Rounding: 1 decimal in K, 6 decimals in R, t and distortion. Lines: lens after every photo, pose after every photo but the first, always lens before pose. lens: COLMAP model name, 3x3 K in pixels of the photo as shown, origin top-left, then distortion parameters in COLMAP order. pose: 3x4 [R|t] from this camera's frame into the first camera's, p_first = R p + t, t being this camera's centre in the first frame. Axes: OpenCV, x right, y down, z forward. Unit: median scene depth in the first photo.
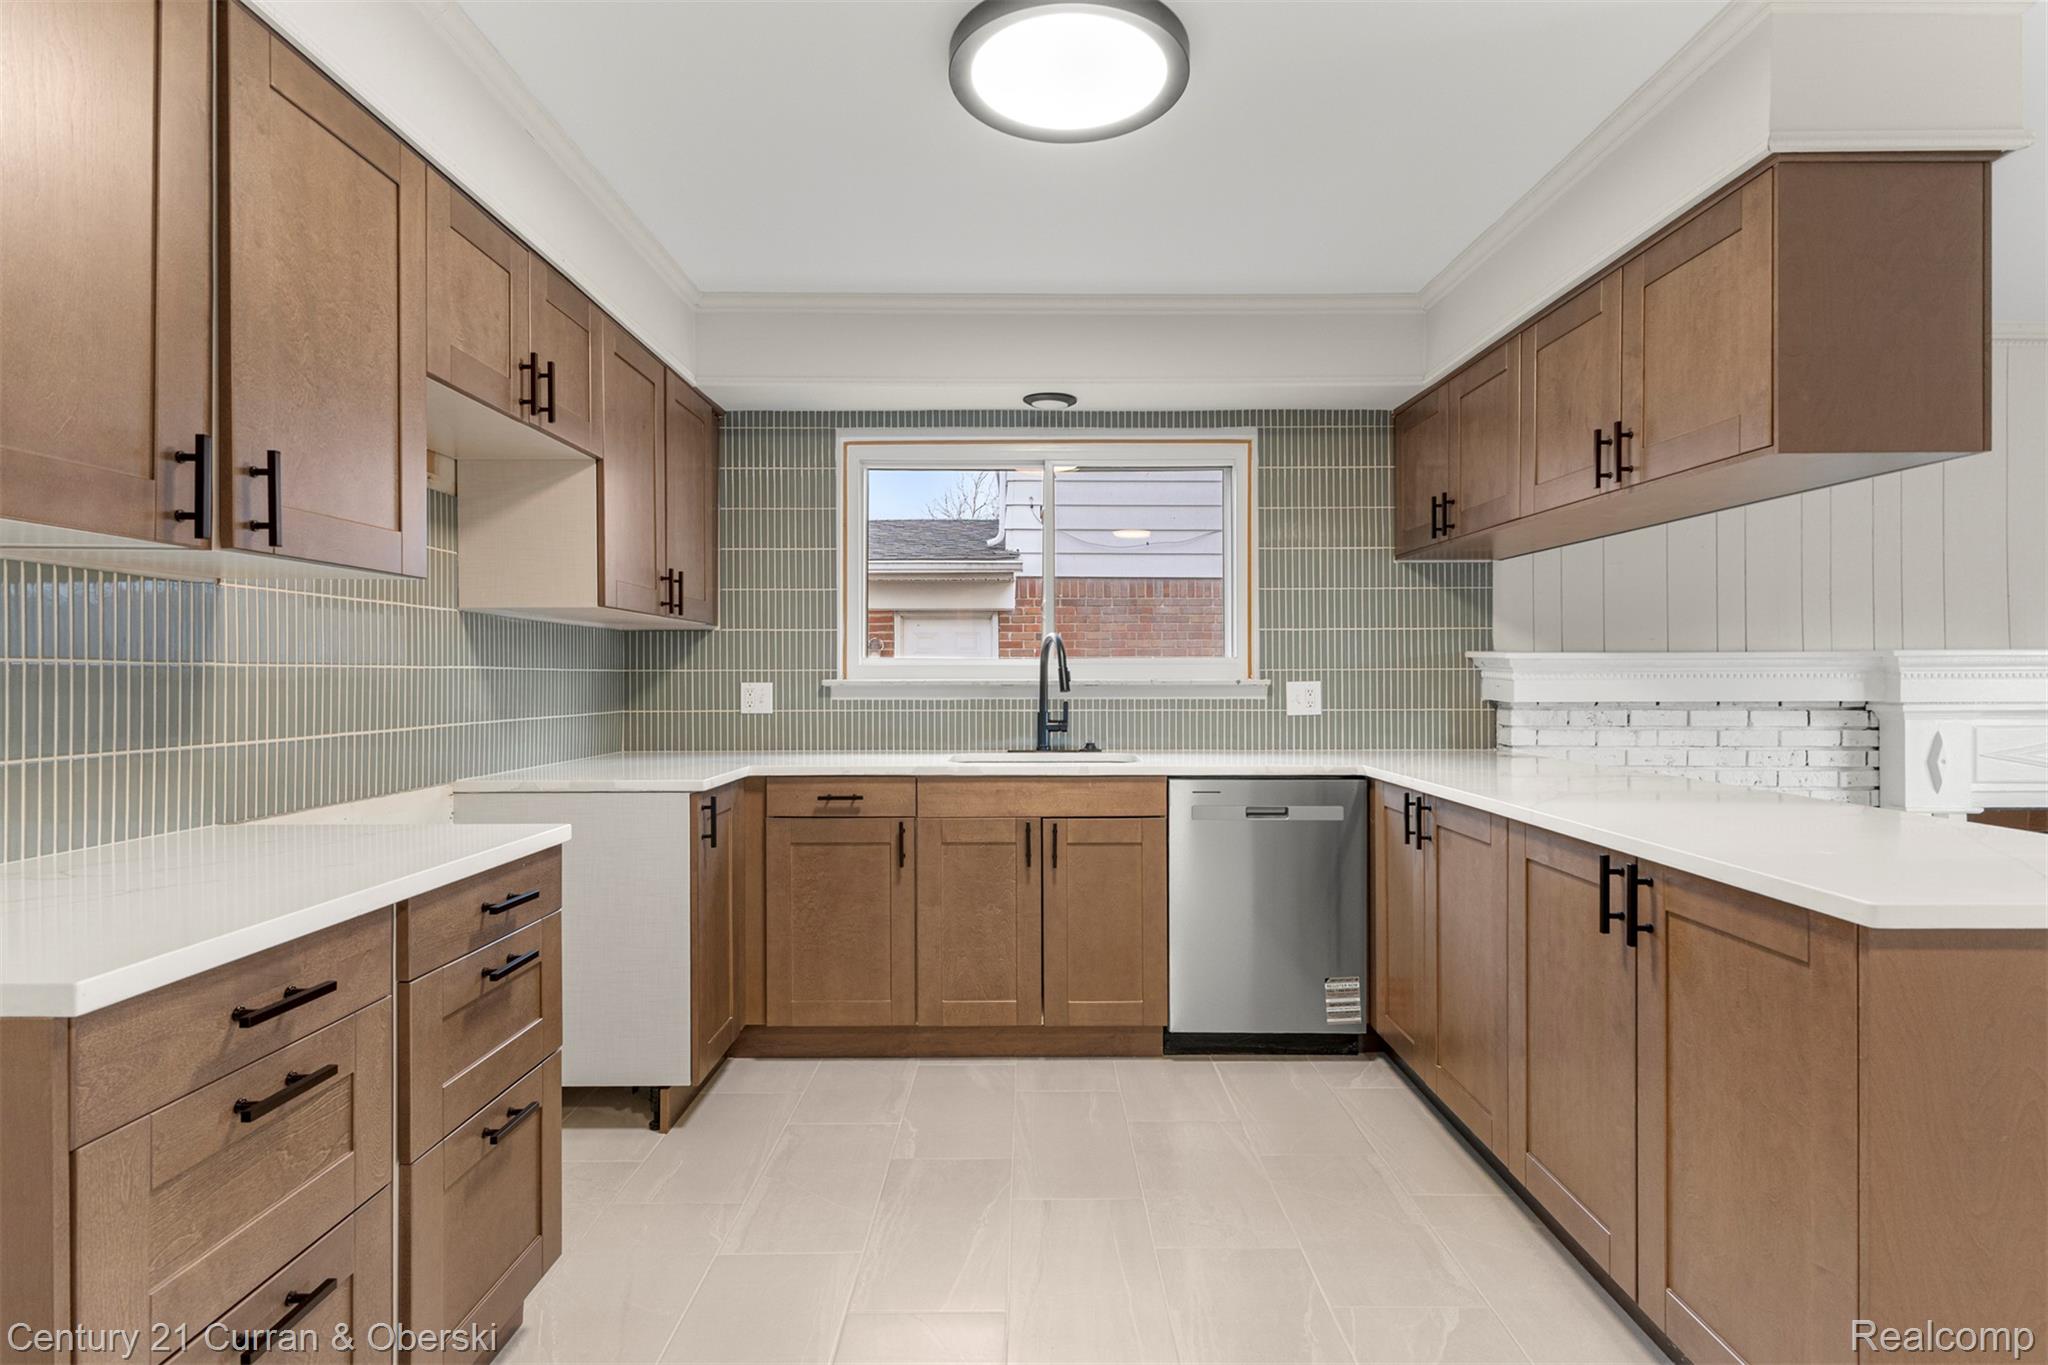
lens RADIAL K [[1005.1, 0, 1024.0], [0, 1005.1, 682.5], [0, 0, 1]] dist [0.002028, 0.000270]
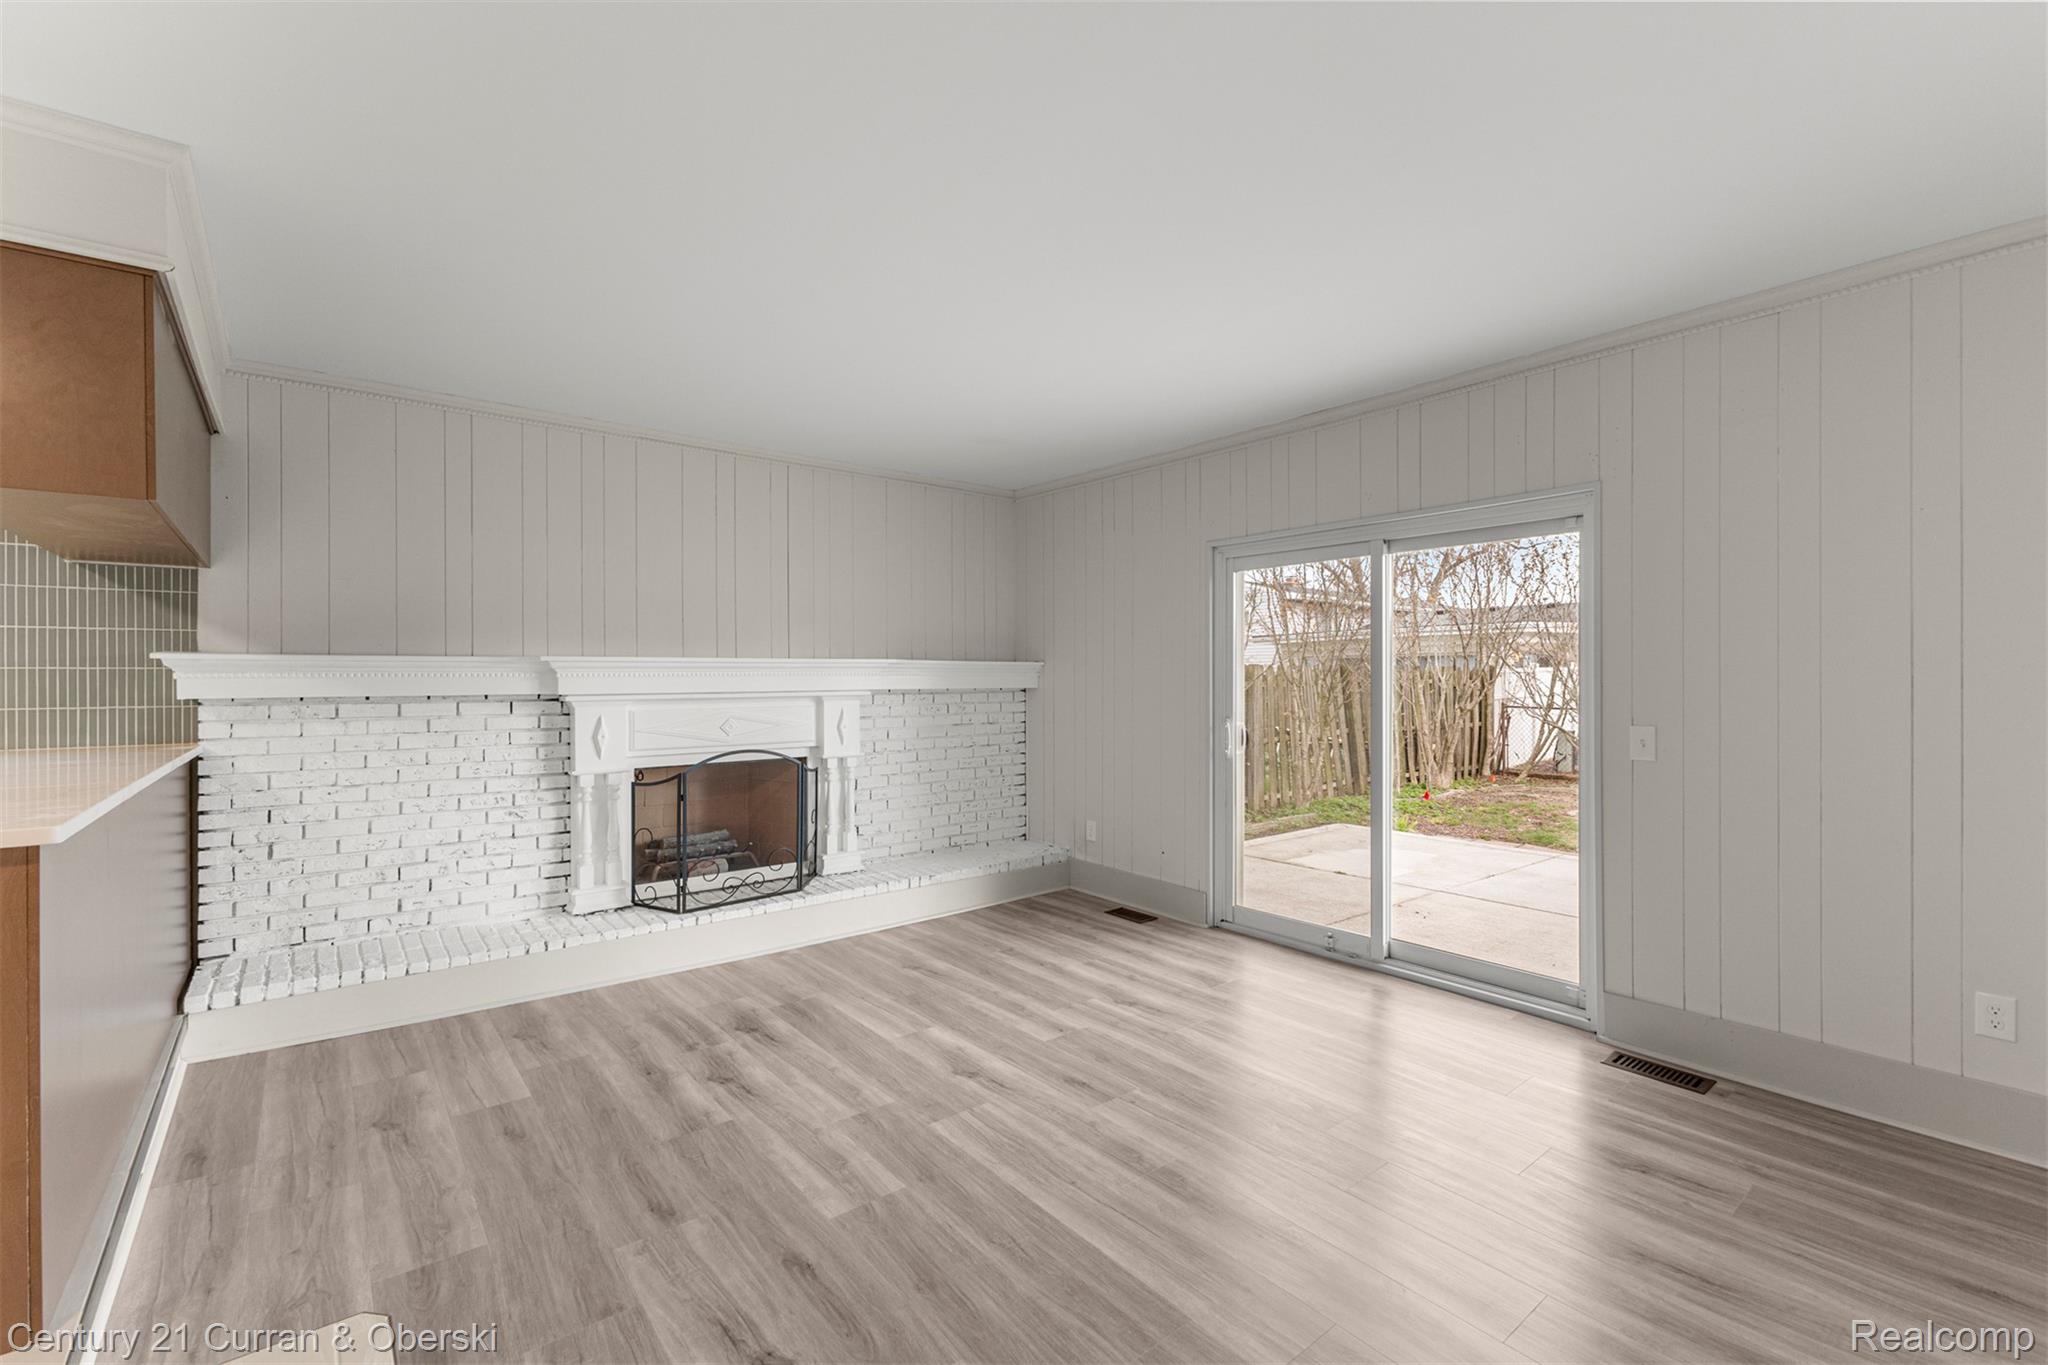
lens RADIAL K [[879.2, 0, 1028.1], [0, 879.2, 675.9], [0, 0, 1]] dist [0.019539, -0.008803]
pose [[0.770281, 0.002988, 0.637697, 0.563145], [0.001352, 0.999979, -0.006318, 0.002004], [-0.637703, 0.005729, 0.770261, -0.309277]]
